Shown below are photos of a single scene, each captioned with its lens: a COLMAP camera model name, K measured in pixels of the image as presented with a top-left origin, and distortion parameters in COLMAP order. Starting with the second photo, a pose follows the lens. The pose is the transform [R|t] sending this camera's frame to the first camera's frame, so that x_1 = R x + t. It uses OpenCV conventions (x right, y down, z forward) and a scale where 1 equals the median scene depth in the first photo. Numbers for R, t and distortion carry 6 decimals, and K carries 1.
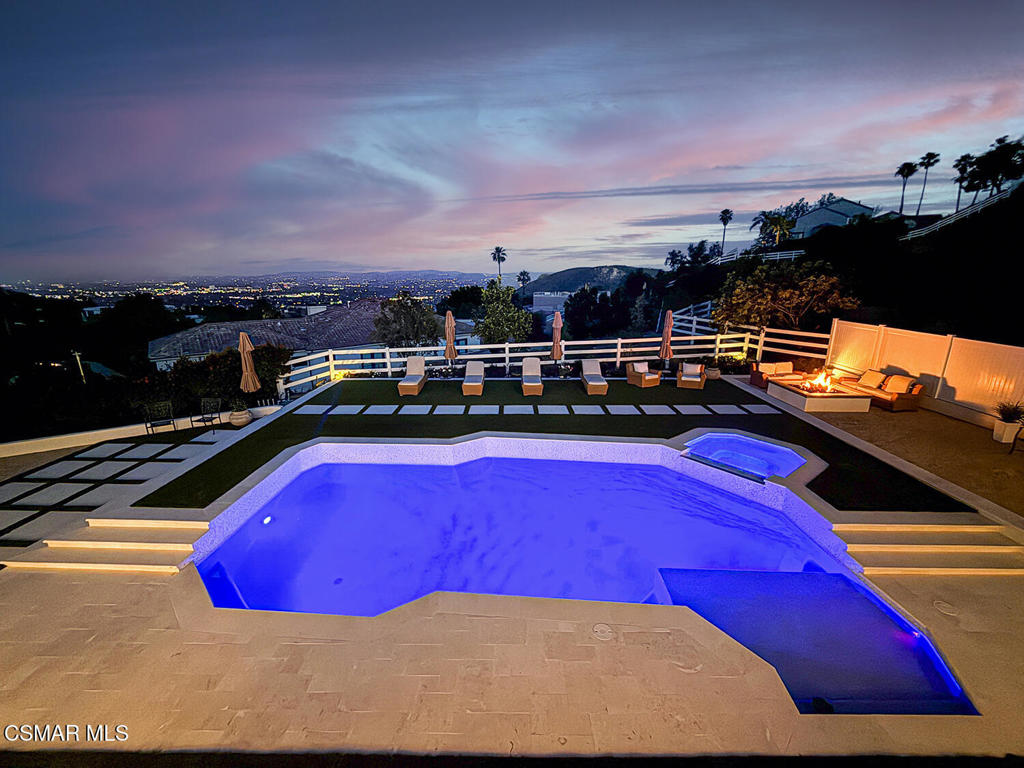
lens RADIAL K [[415.0, 0, 509.5], [0, 415.0, 381.6], [0, 0, 1]] dist [0.000668, 0.000119]
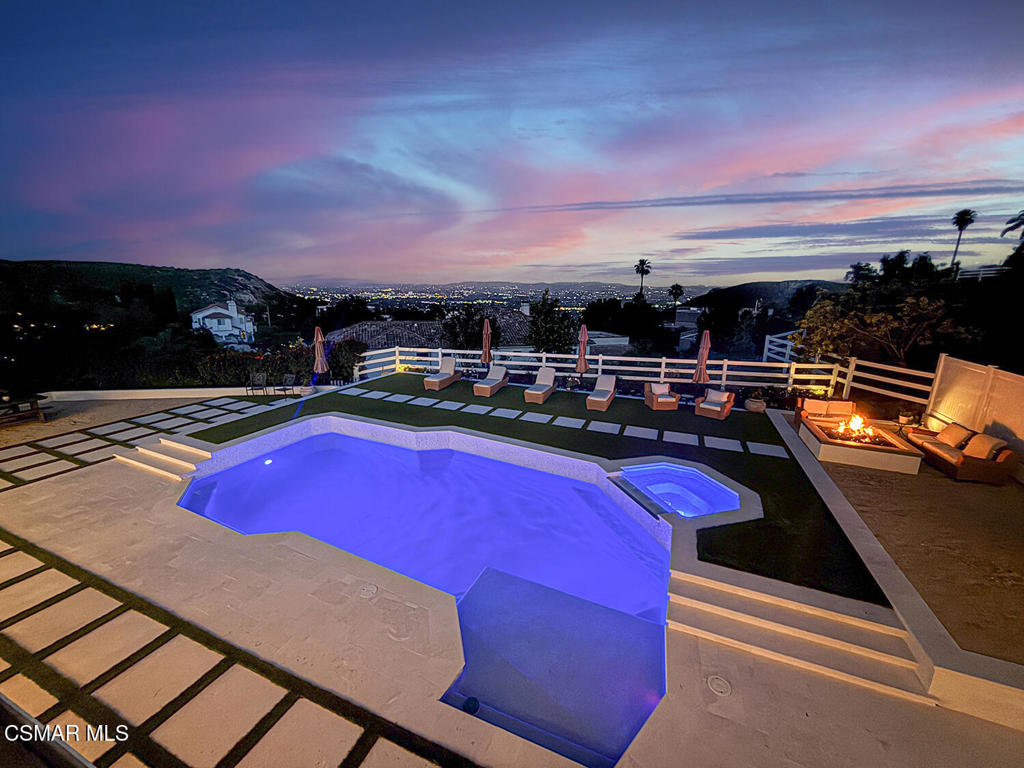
lens RADIAL K [[408.1, 0, 509.0], [0, 408.1, 387.5], [0, 0, 1]] dist [0.000369, -0.000059]
pose [[0.928164, 0.108205, -0.356093, 0.319359], [-0.111381, 0.993710, 0.011639, -0.009184], [0.355113, 0.028859, 0.934378, 0.016018]]
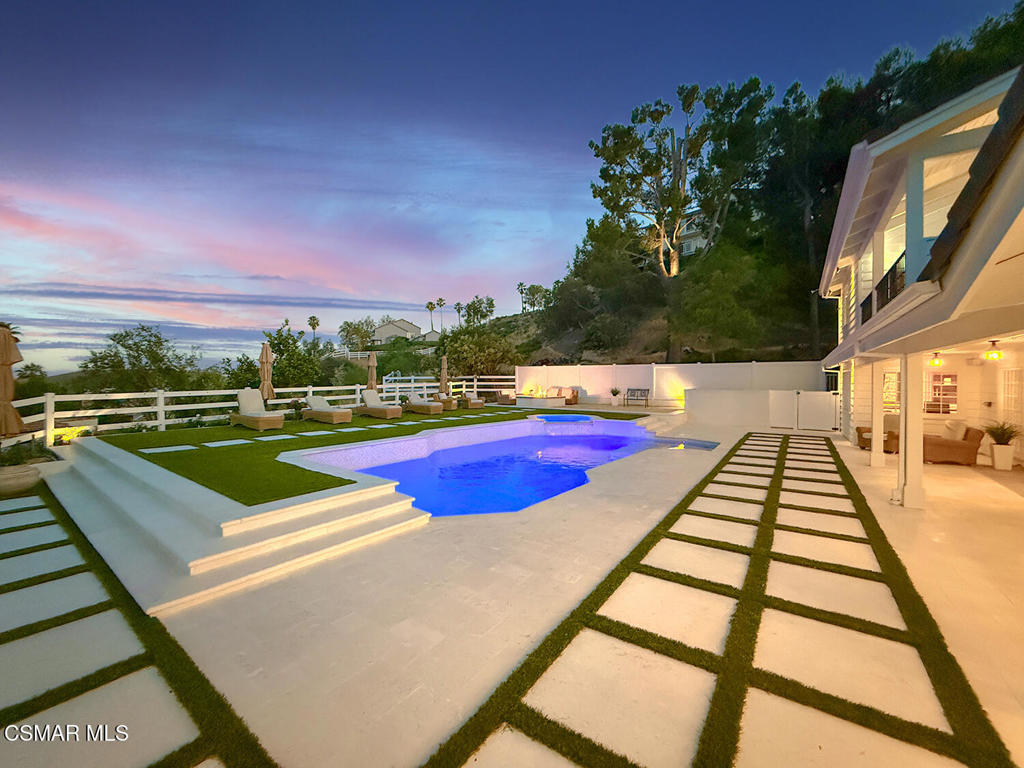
lens RADIAL K [[408.1, 0, 509.0], [0, 408.1, 387.5], [0, 0, 1]] dist [0.000369, -0.000059]
pose [[0.574433, -0.011326, 0.818473, -0.566520], [0.202656, 0.970743, -0.128798, 0.135461], [-0.793068, 0.239854, 0.559922, 0.137519]]
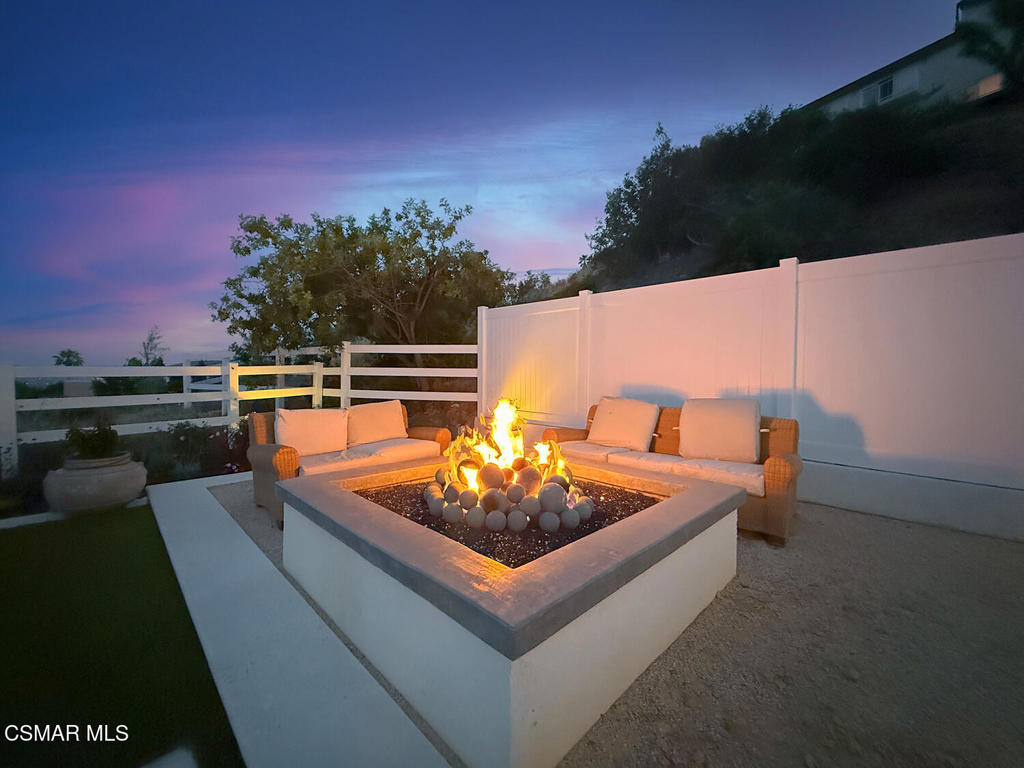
lens RADIAL K [[408.1, 0, 509.0], [0, 408.1, 387.5], [0, 0, 1]] dist [0.000369, -0.000059]
pose [[0.698418, -0.011790, 0.715593, 0.500925], [0.163591, 0.976023, -0.143584, -0.002844], [-0.696743, 0.217346, 0.683601, 0.711600]]
